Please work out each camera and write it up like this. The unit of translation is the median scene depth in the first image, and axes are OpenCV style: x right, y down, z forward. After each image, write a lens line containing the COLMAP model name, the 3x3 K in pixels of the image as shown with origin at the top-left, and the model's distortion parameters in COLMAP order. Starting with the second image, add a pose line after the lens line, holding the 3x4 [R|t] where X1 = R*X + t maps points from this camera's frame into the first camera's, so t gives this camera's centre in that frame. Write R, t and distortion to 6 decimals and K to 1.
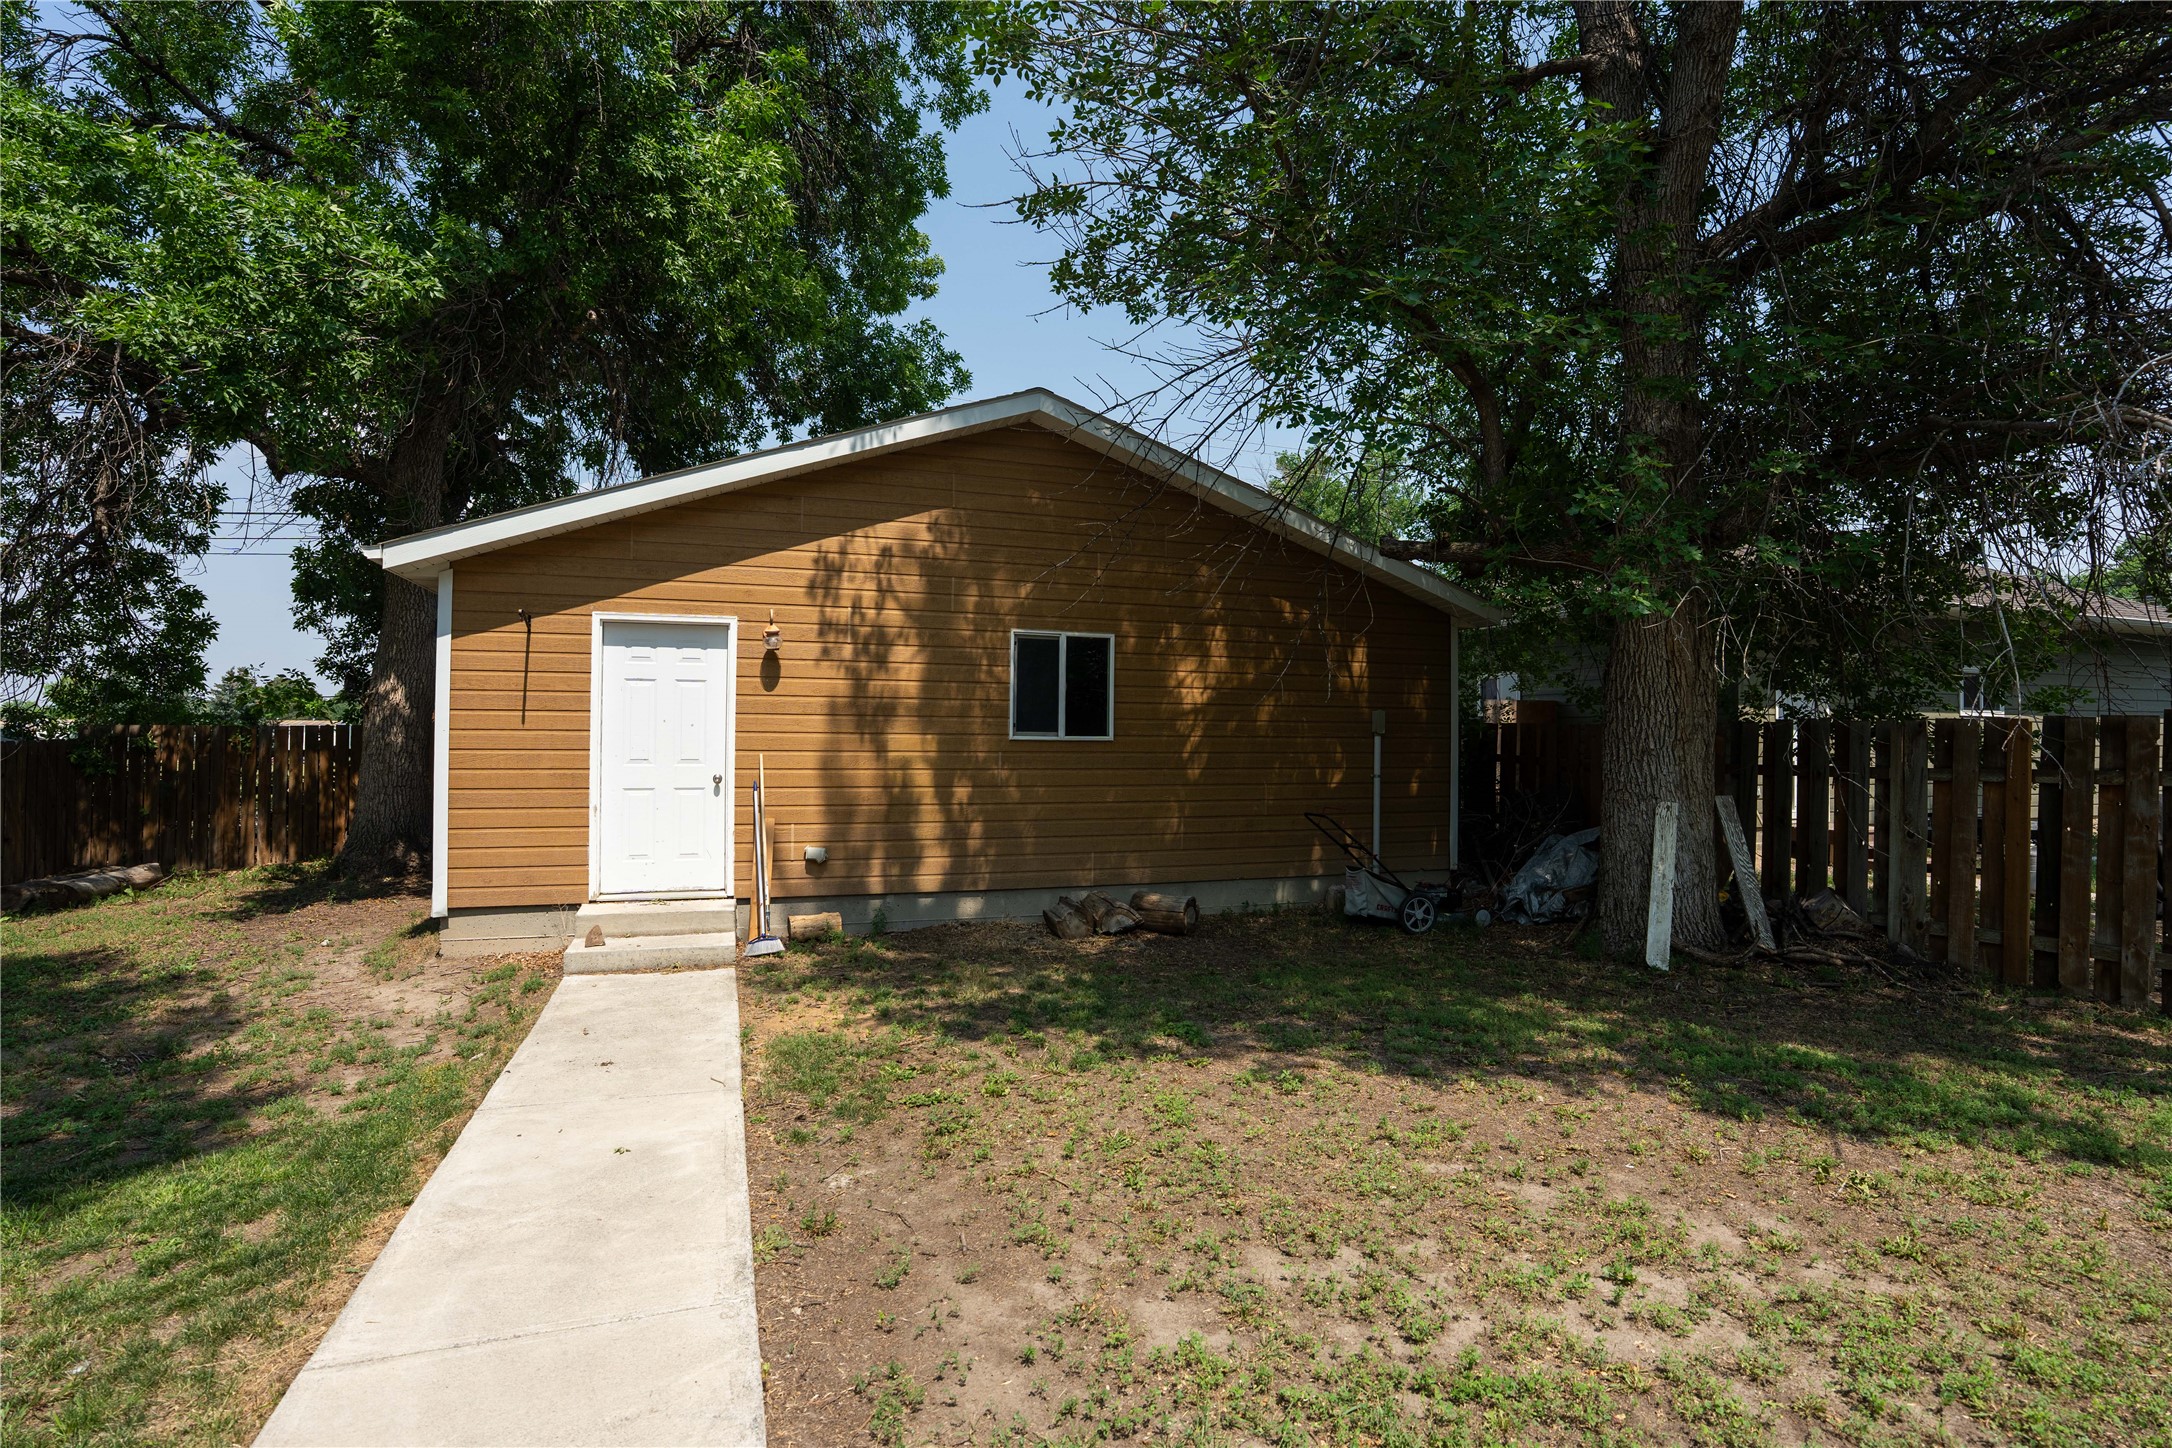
lens RADIAL K [[993.1, 0, 1078.2], [0, 993.1, 744.1], [0, 0, 1]] dist [-0.003835, 0.000203]
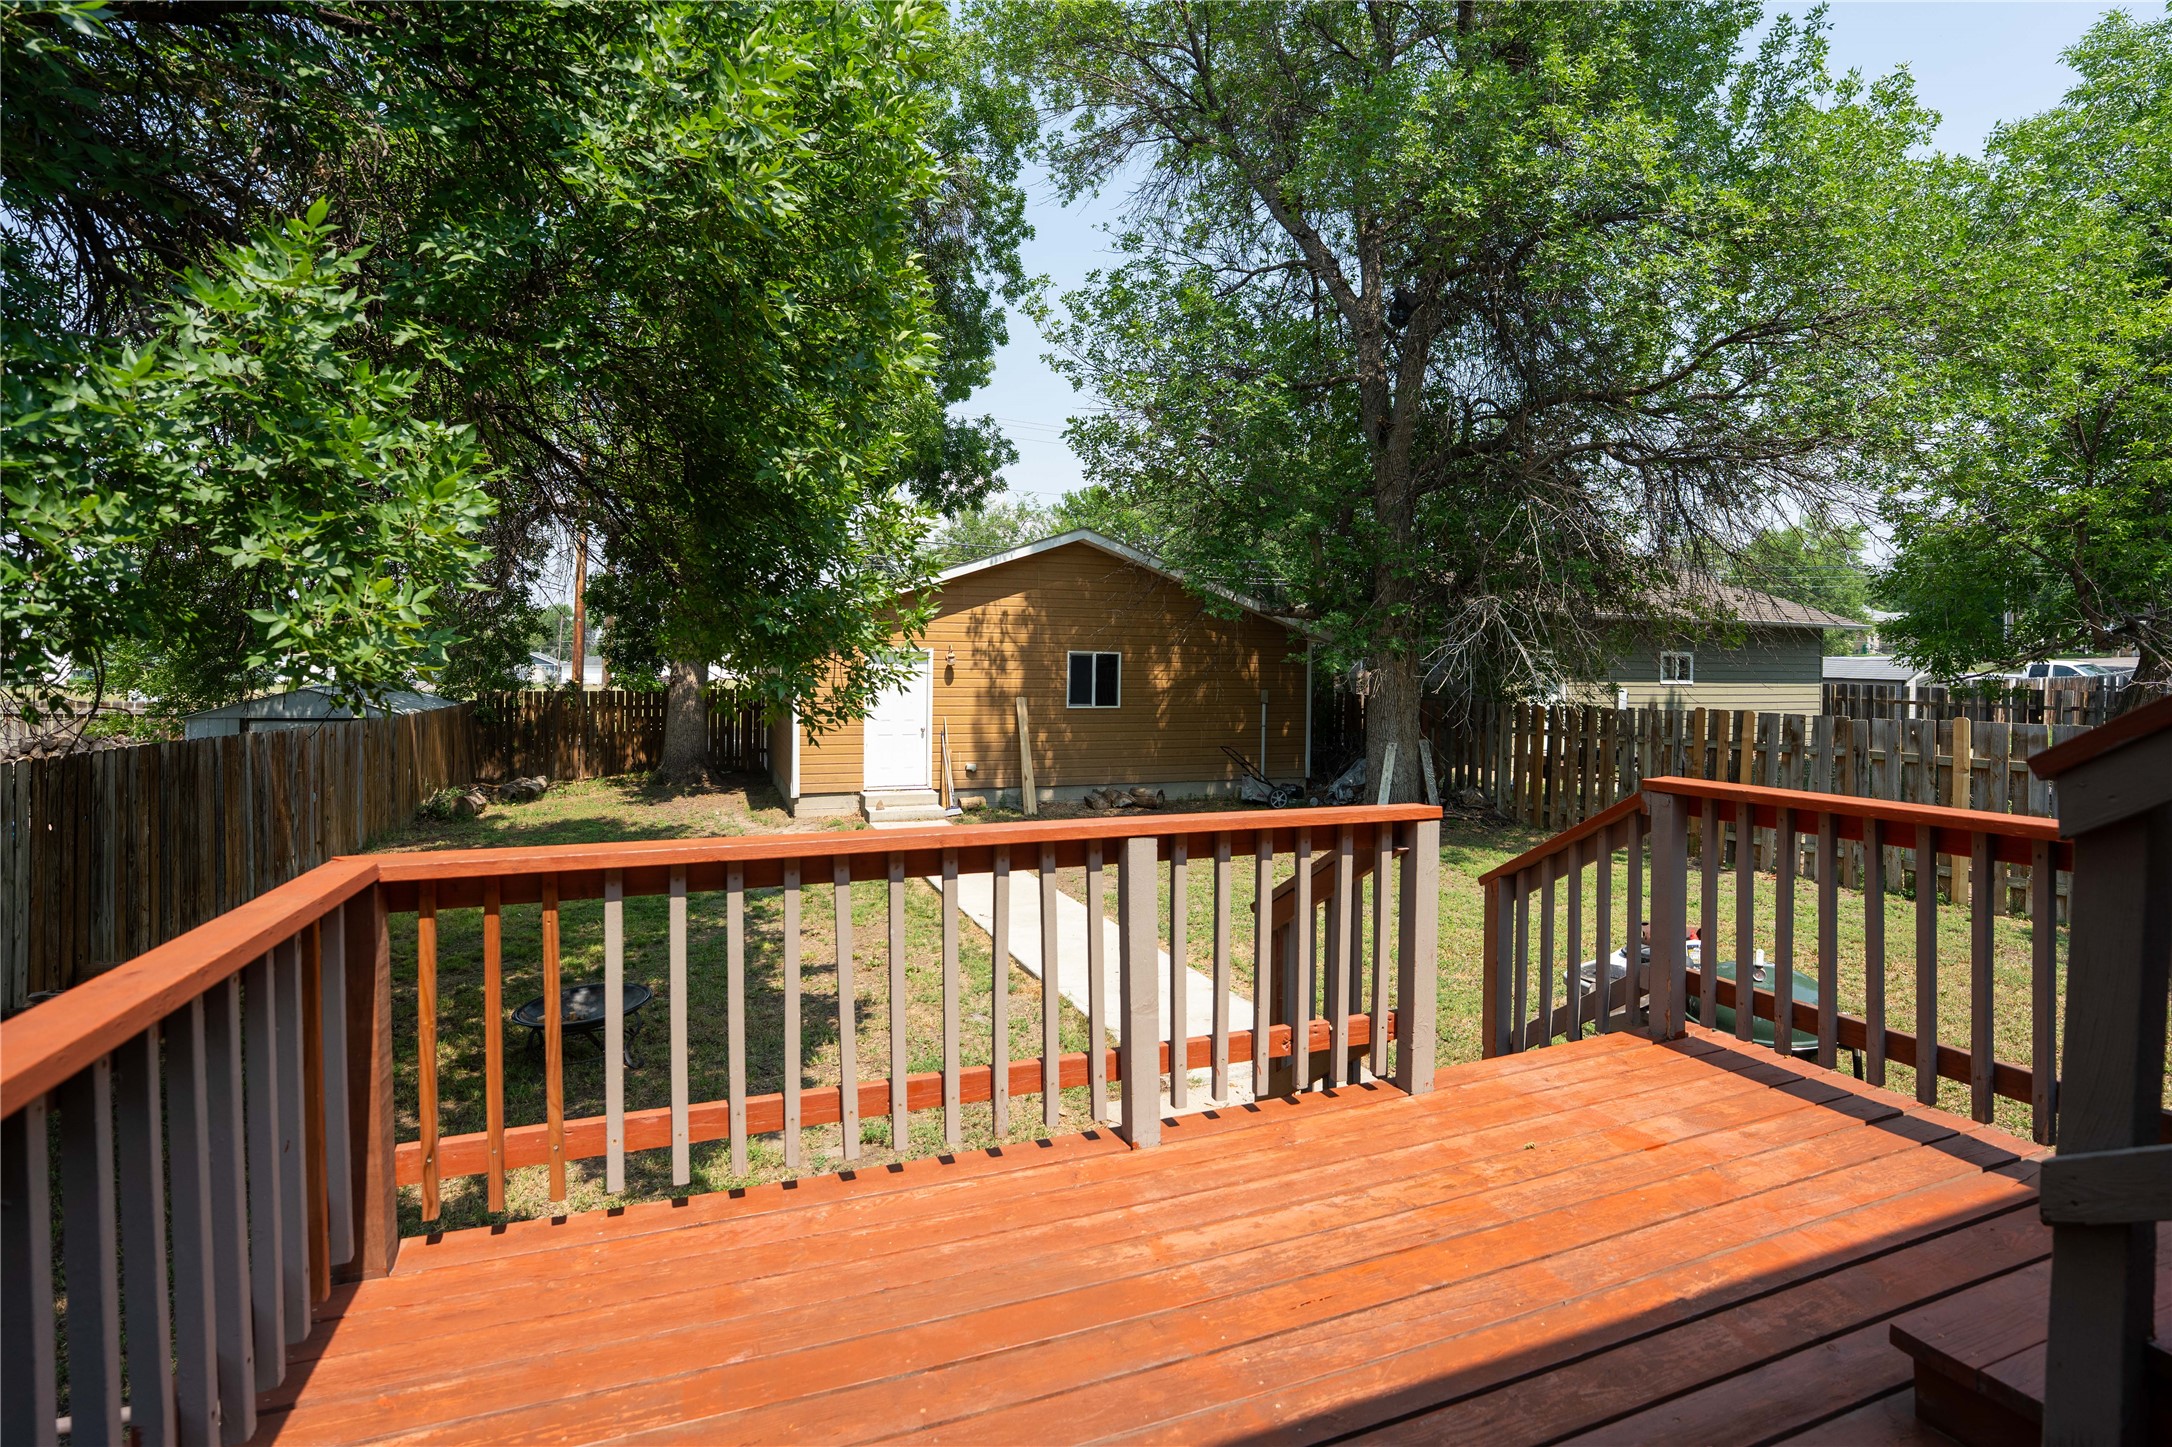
lens RADIAL K [[993.1, 0, 1091.2], [0, 993.1, 708.0], [0, 0, 1]] dist [-0.003835, 0.000203]
pose [[0.999538, -0.000542, 0.030377, -0.078378], [-0.000470, 0.999445, 0.033310, -0.067943], [-0.030378, -0.033308, 0.998983, -0.900620]]
